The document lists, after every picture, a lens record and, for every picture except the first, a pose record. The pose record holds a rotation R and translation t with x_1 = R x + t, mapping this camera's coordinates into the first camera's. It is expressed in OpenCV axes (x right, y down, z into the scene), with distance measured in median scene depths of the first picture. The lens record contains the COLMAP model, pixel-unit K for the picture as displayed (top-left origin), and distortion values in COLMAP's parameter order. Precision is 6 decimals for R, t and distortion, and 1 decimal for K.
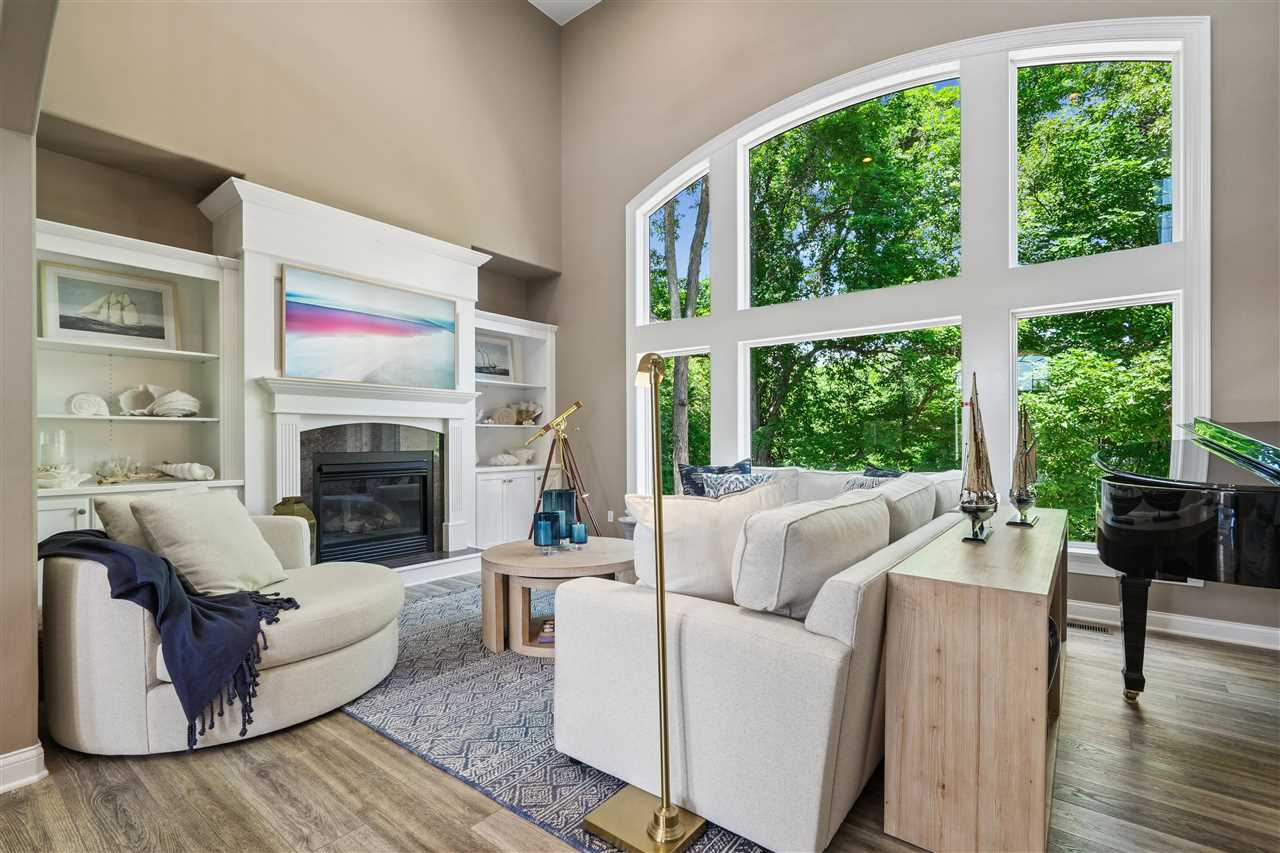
lens RADIAL K [[579.2, 0, 645.7], [0, 579.2, 437.3], [0, 0, 1]] dist [-0.005105, 0.000794]
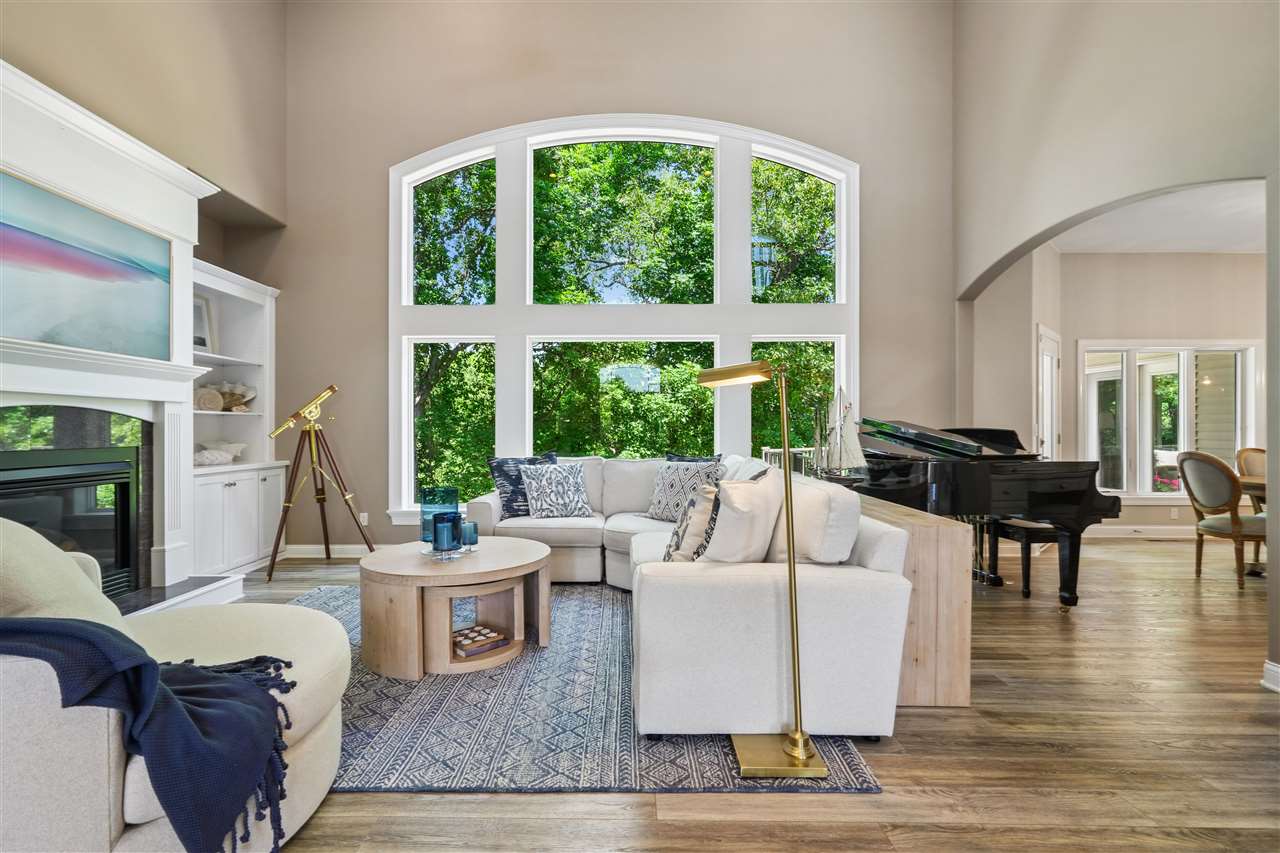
lens RADIAL K [[579.2, 0, 638.4], [0, 579.2, 426.4], [0, 0, 1]] dist [-0.005105, 0.000794]
pose [[0.793954, 0.006422, 0.607943, -0.350580], [-0.004778, 0.999979, -0.004325, -0.001546], [-0.607958, 0.000529, 0.793969, 0.081088]]
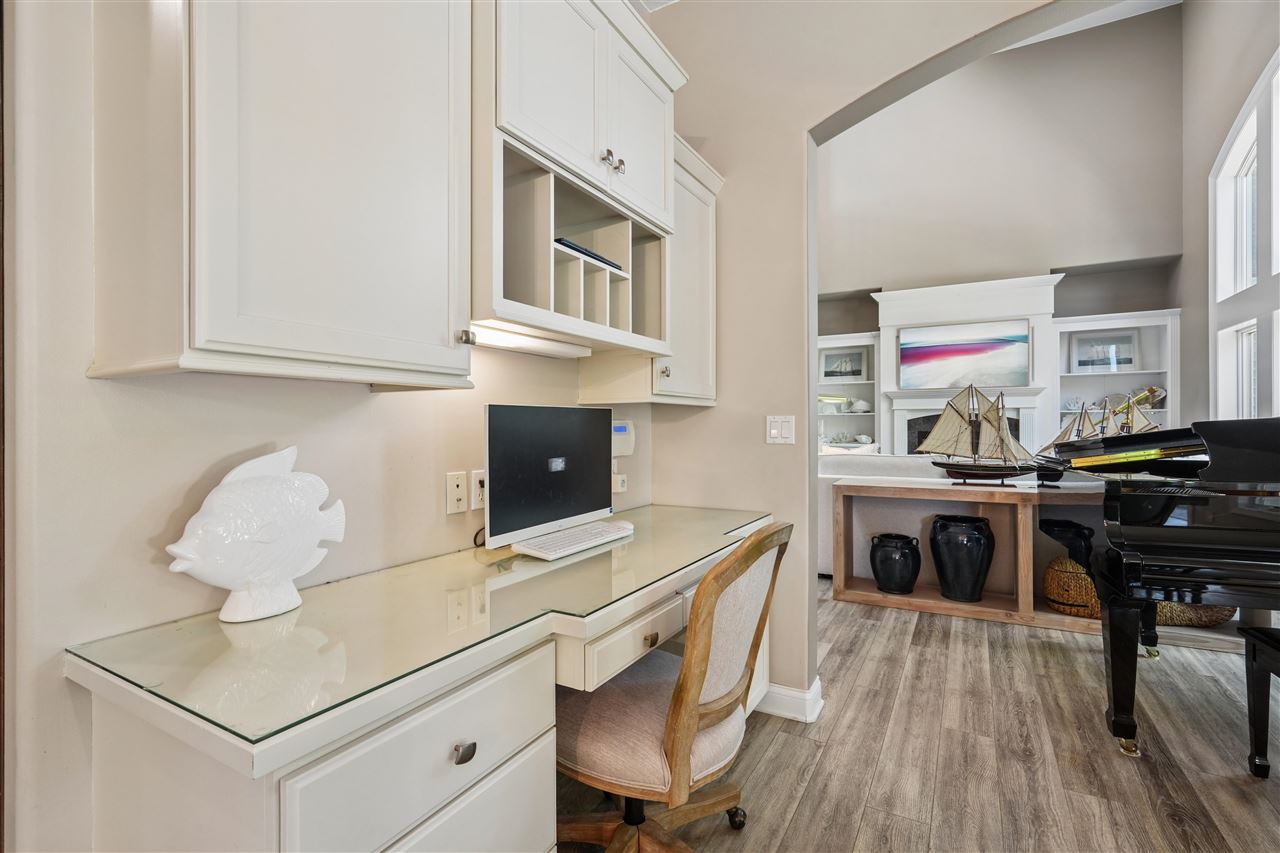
lens RADIAL K [[579.2, 0, 639.7], [0, 579.2, 423.1], [0, 0, 1]] dist [-0.005105, 0.000794]
pose [[0.142579, -0.000380, -0.989783, 0.981669], [0.005963, 0.999982, 0.000475, -0.004146], [0.989765, -0.005970, 0.142579, -0.074465]]
